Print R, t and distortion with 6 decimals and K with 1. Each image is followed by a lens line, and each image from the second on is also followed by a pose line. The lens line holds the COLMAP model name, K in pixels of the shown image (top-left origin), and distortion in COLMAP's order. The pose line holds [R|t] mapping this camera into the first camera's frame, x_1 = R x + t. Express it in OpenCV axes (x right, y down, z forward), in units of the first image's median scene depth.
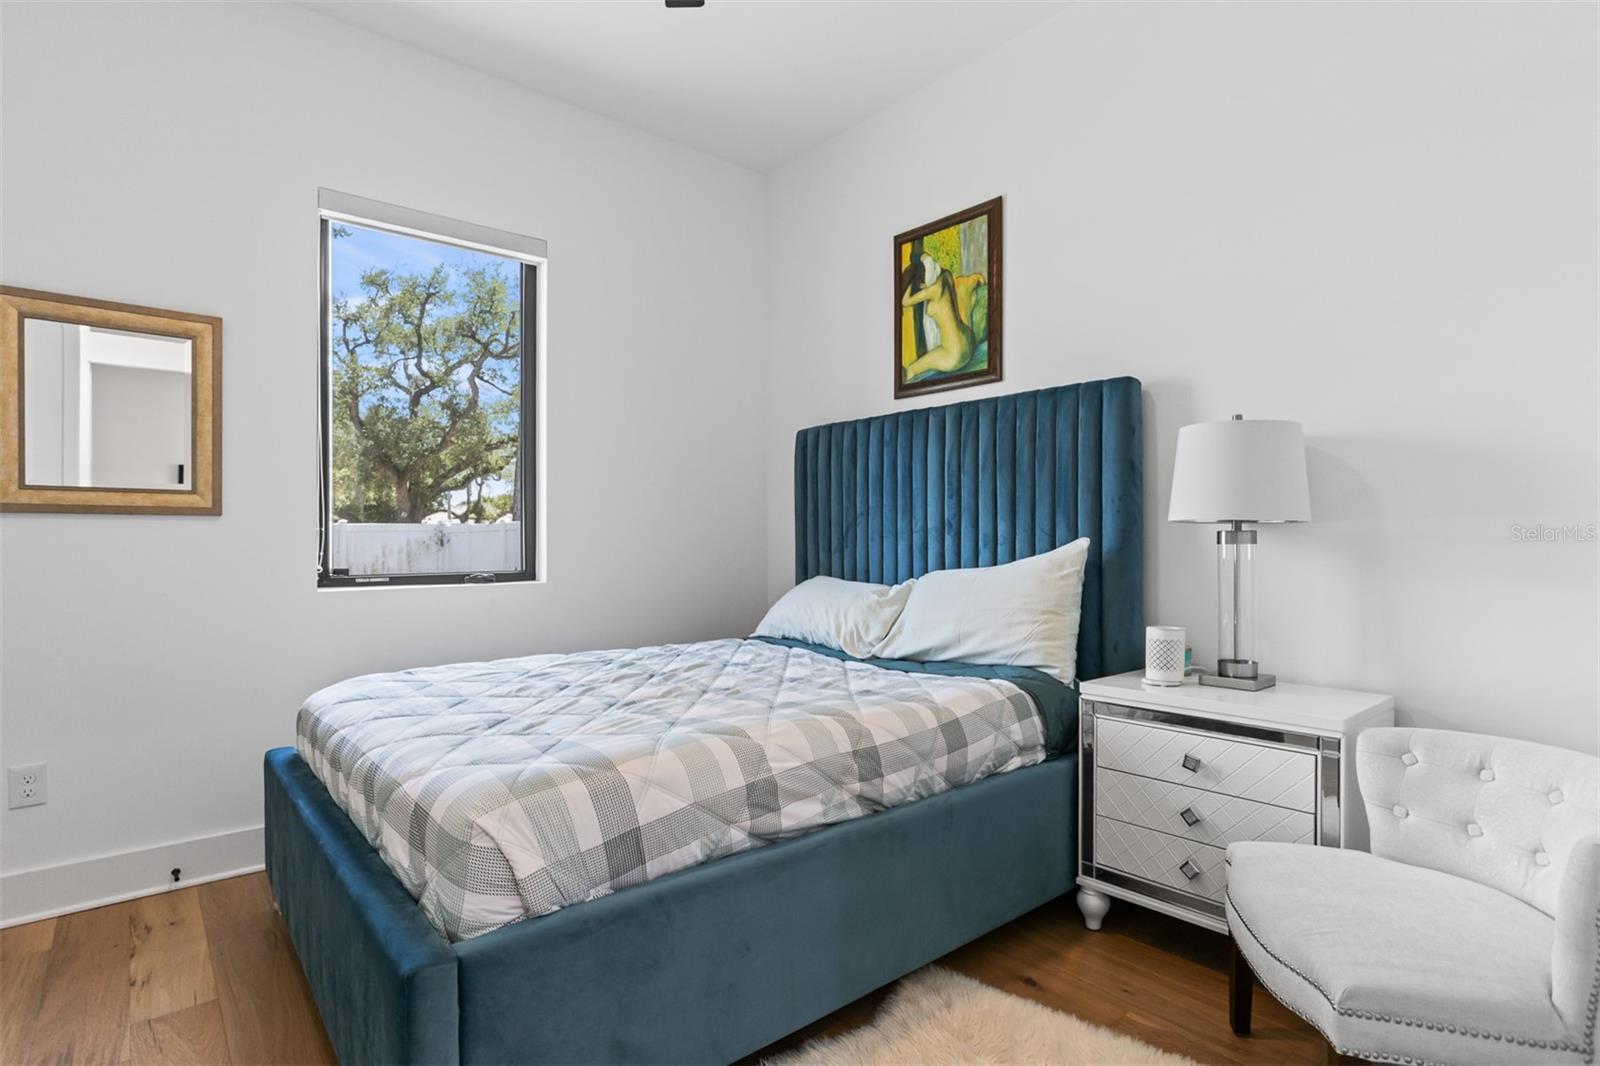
lens RADIAL K [[805.7, 0, 800.0], [0, 805.7, 533.0], [0, 0, 1]] dist [-0.054096, 0.031822]
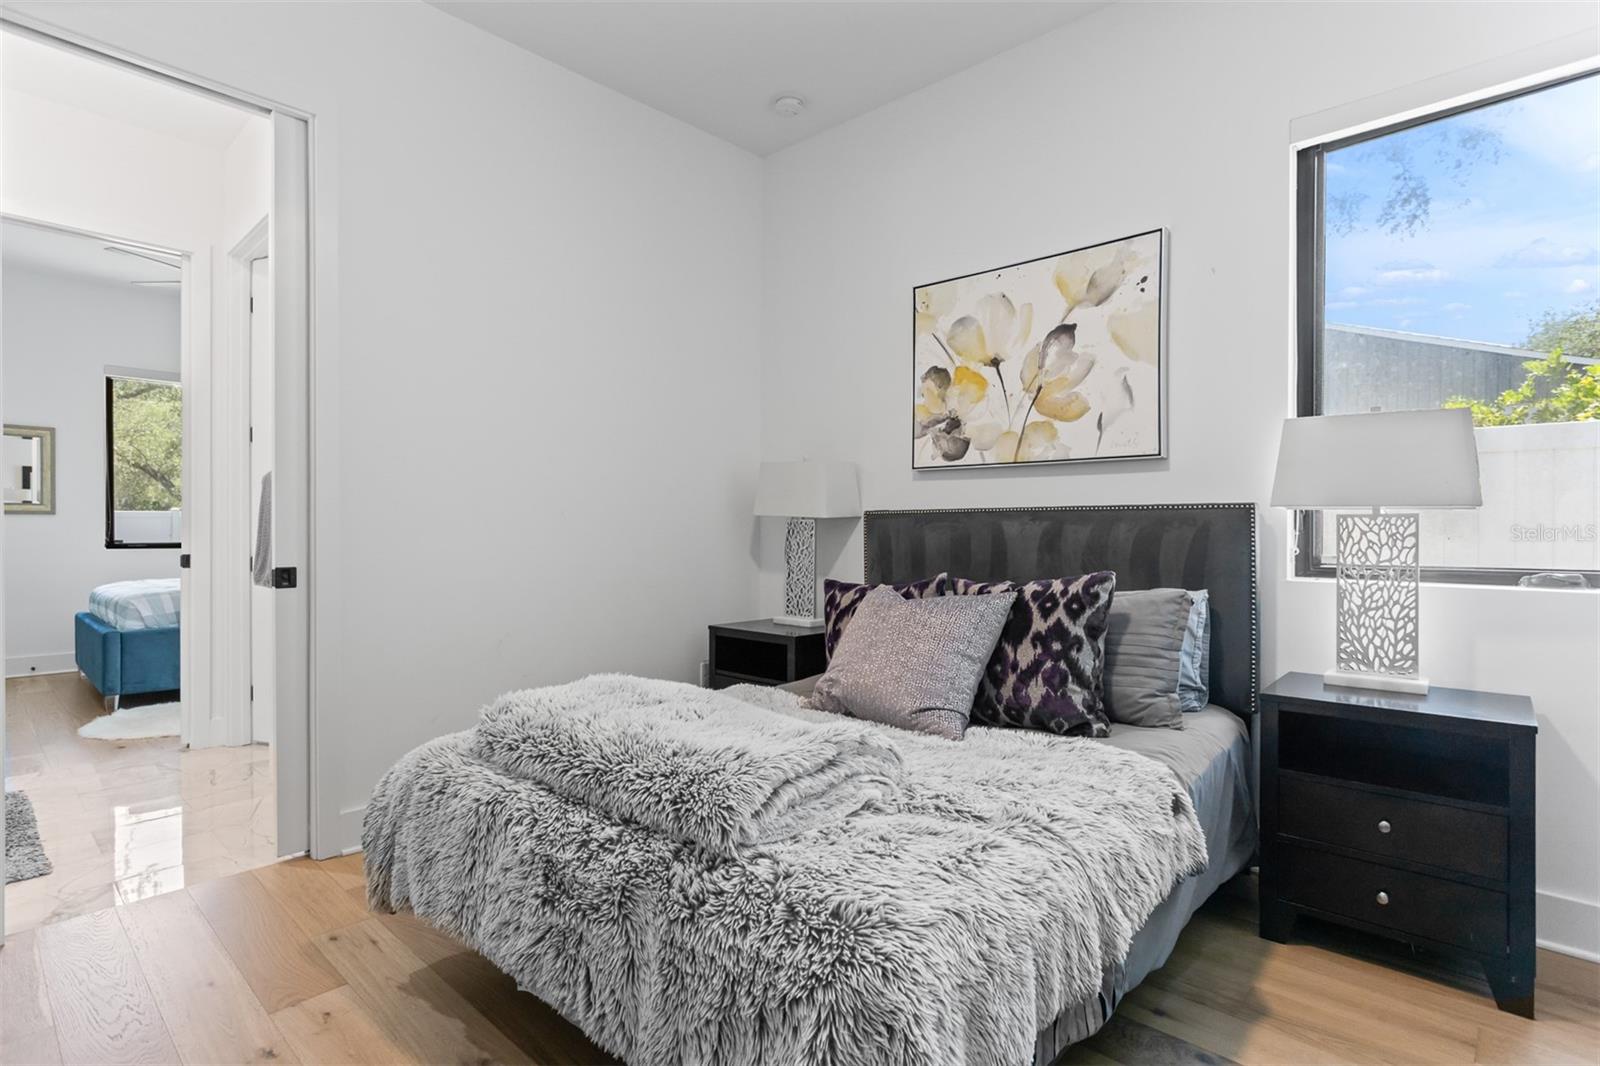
lens RADIAL K [[805.7, 0, 800.0], [0, 805.7, 533.0], [0, 0, 1]] dist [-0.054096, 0.031822]
pose [[0.993170, 0.004154, 0.116601, 1.222696], [-0.005295, 0.999941, 0.009479, -0.001708], [-0.116554, -0.010032, 0.993134, -1.621538]]
